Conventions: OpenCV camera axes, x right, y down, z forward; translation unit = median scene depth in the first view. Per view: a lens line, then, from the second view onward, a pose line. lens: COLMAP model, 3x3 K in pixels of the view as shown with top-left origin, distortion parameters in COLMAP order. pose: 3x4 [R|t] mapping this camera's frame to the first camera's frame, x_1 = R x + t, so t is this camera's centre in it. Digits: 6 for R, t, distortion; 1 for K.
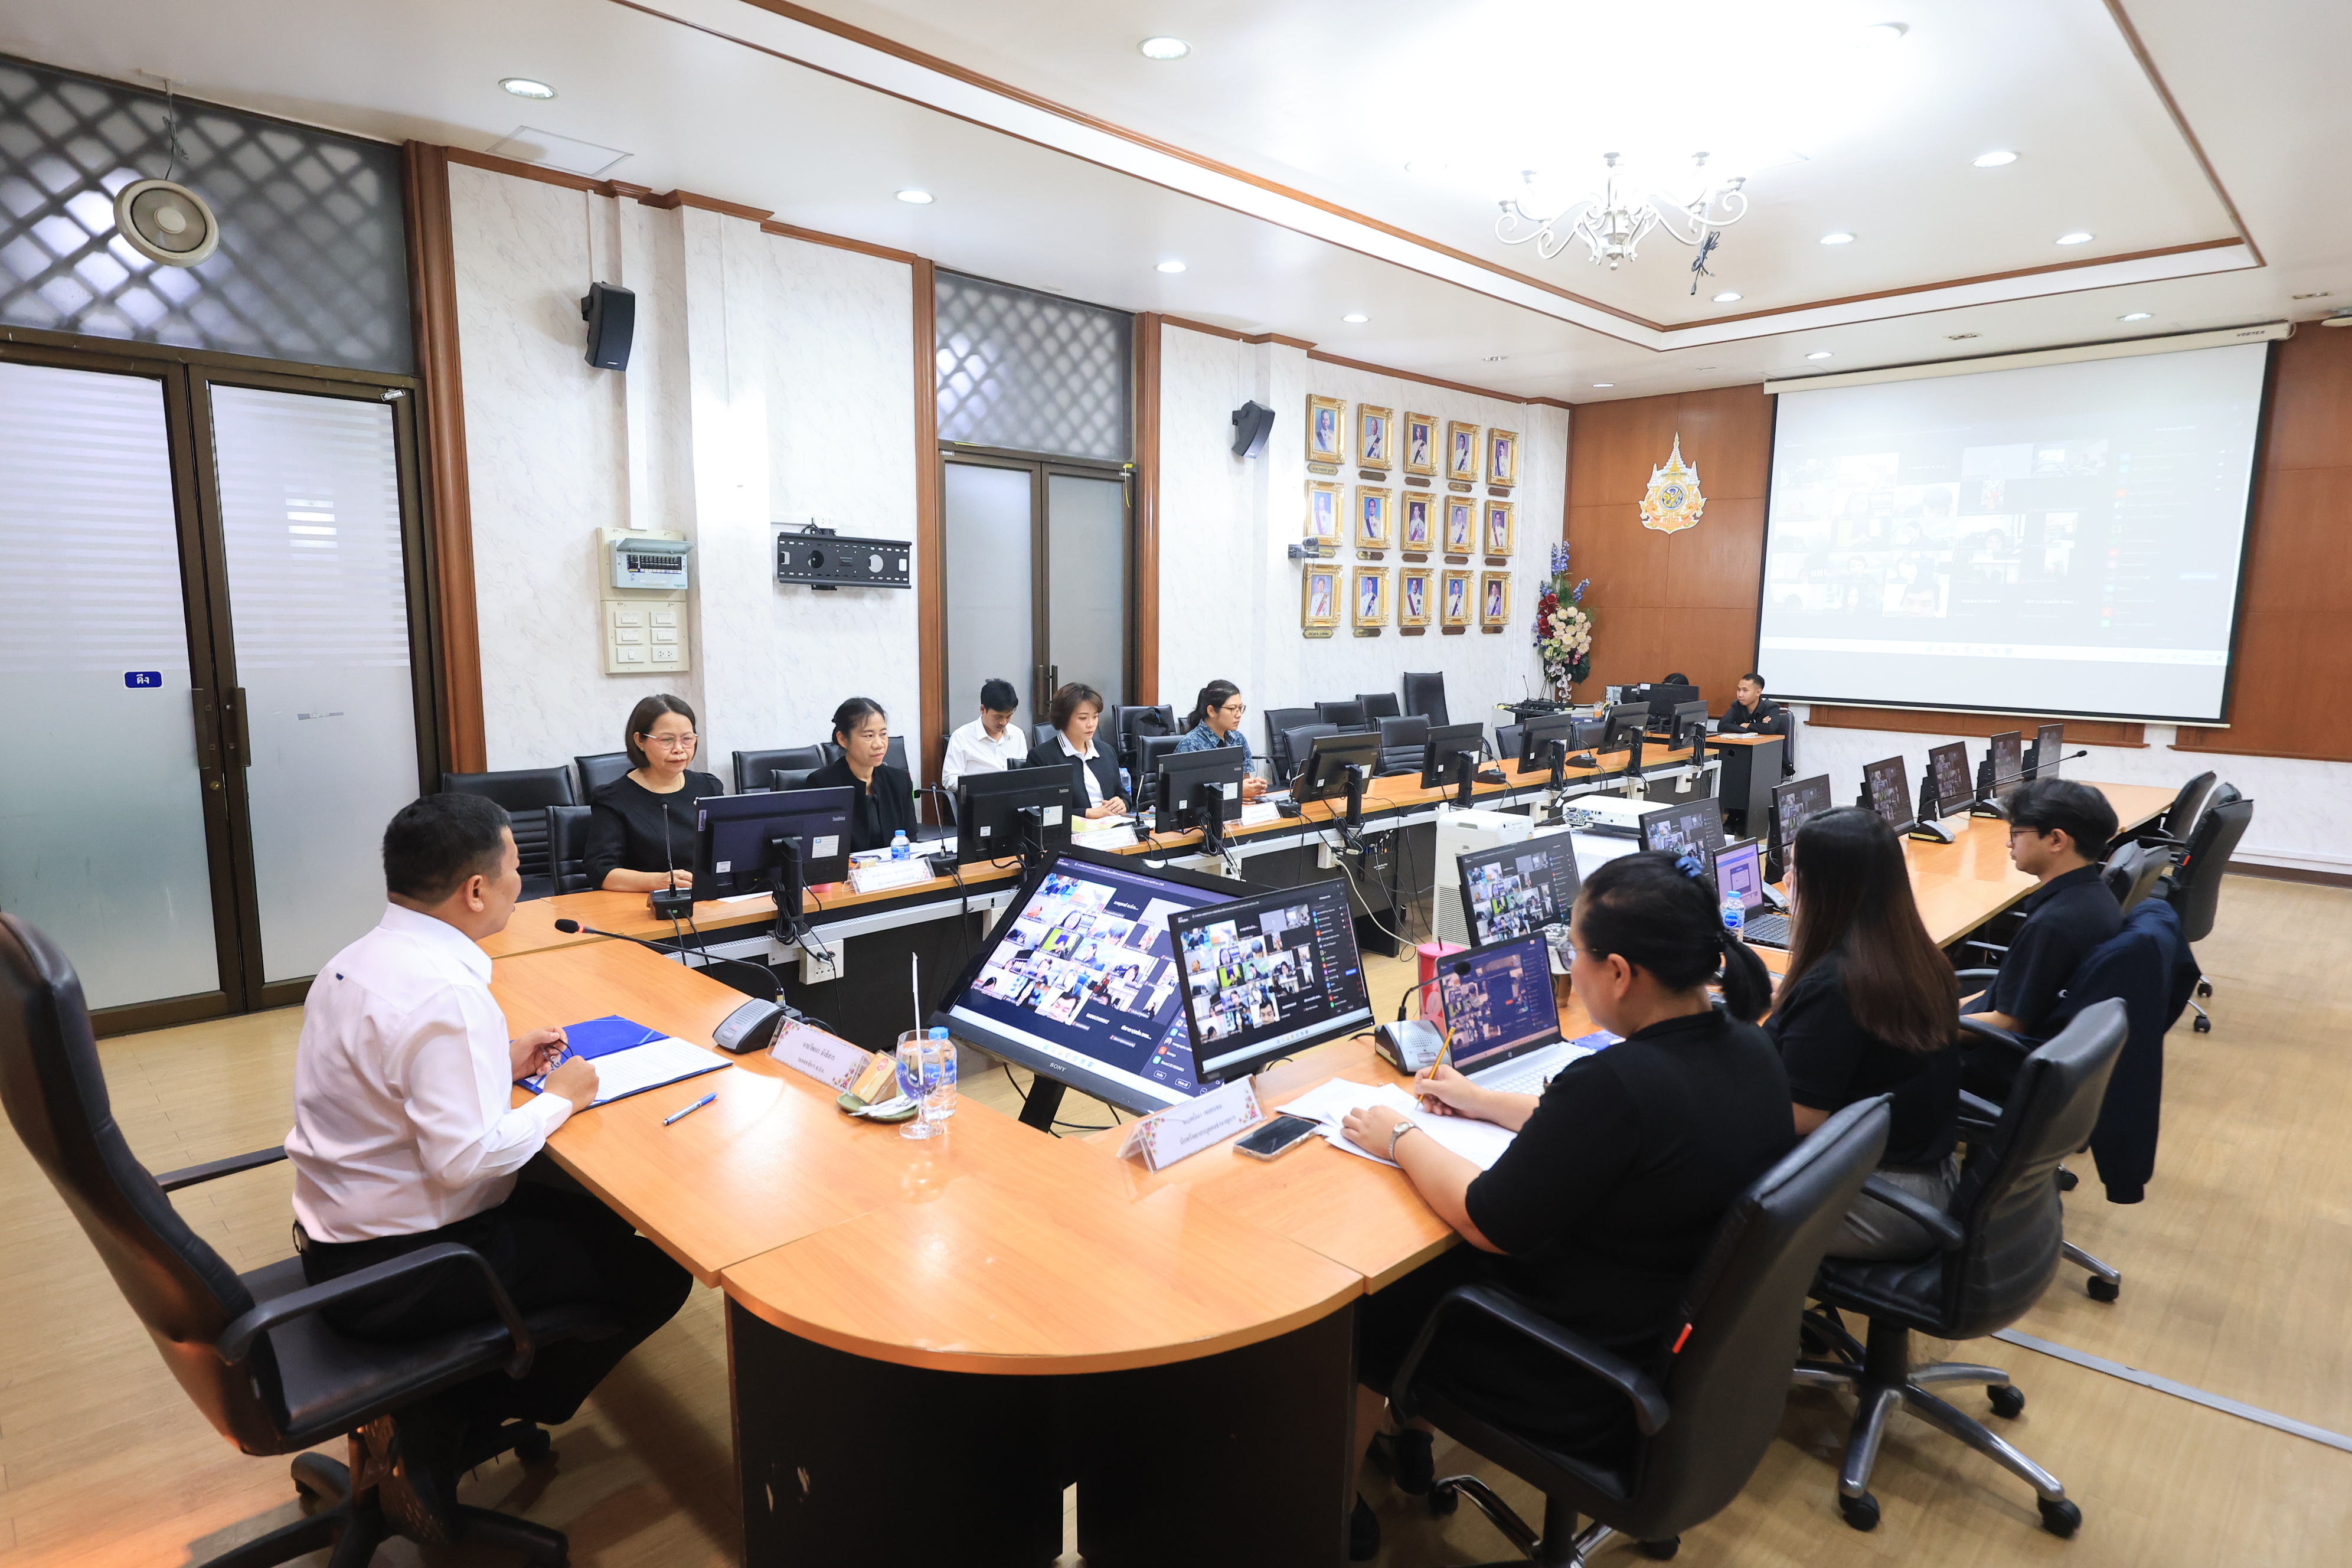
lens RADIAL K [[1273.2, 0, 1189.7], [0, 1273.2, 789.6], [0, 0, 1]] dist [0.002430, -0.001144]
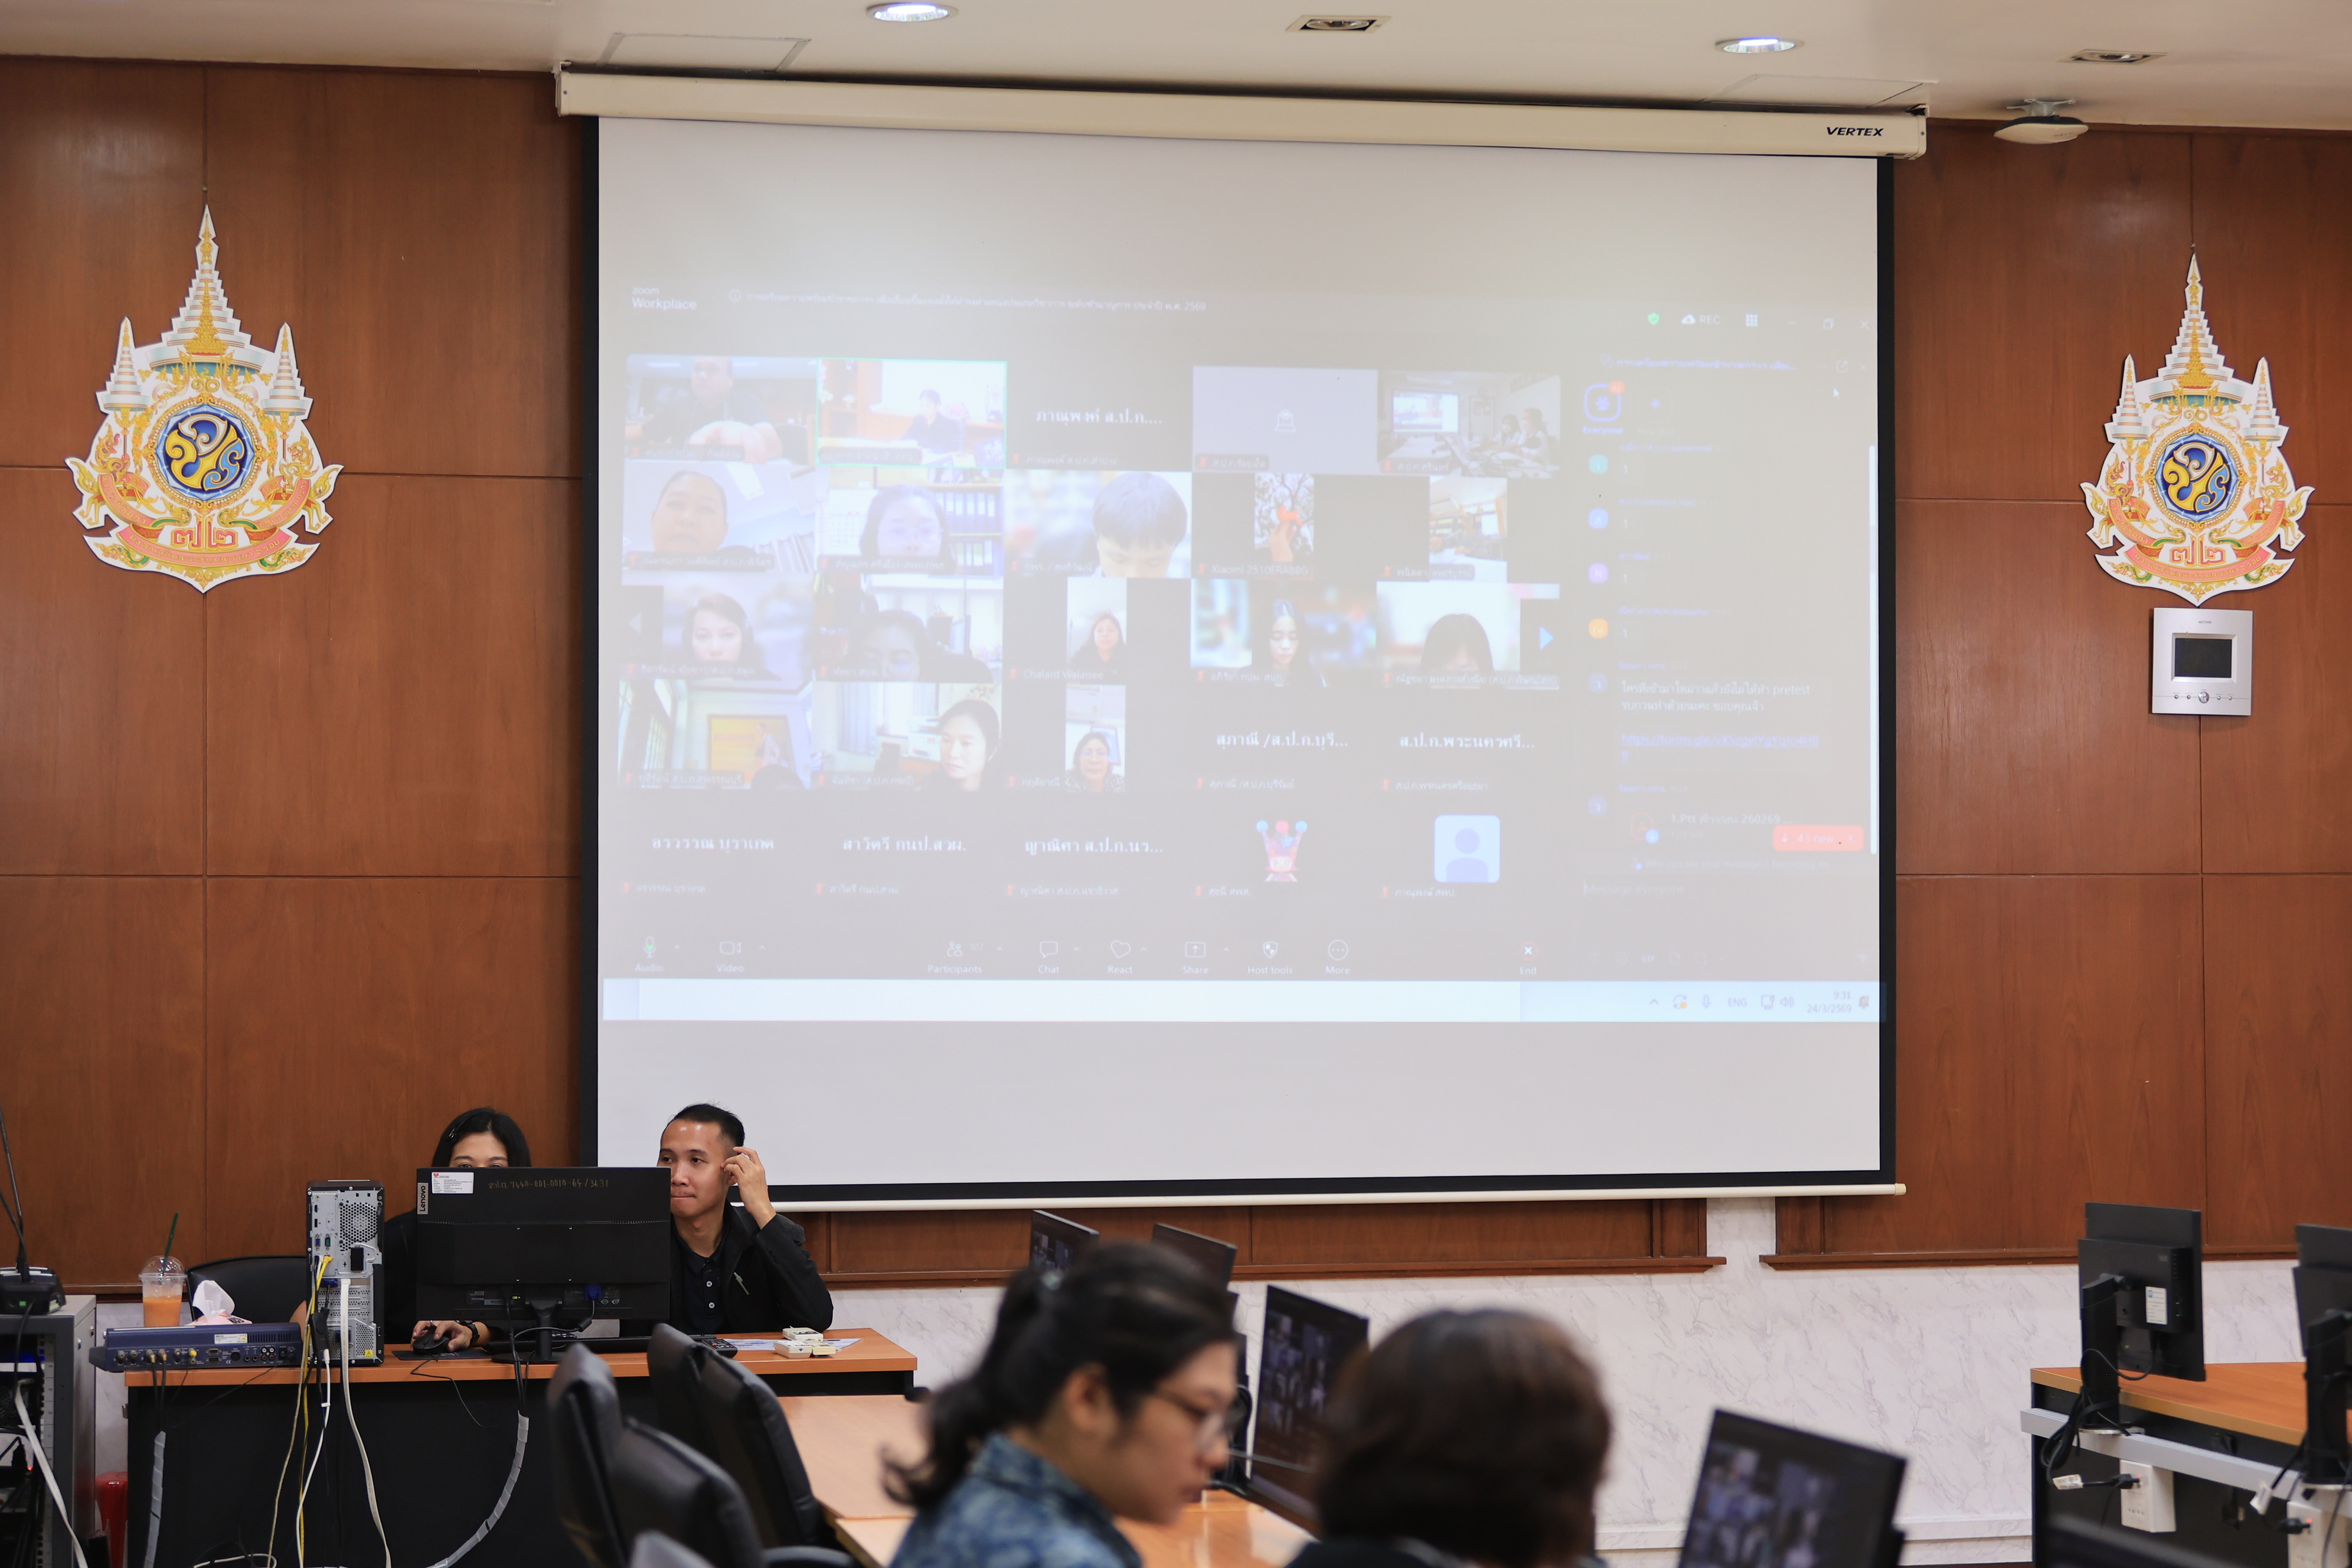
lens RADIAL K [[4768.0, 0, 1176.5], [0, 4768.0, 784.6], [0, 0, 1]] dist [0.025521, 0.180740]
pose [[0.544501, 0.008480, 0.838717, -0.389851], [0.126891, 0.987607, -0.092364, -0.059166], [-0.829106, 0.156718, 0.536677, 0.397135]]
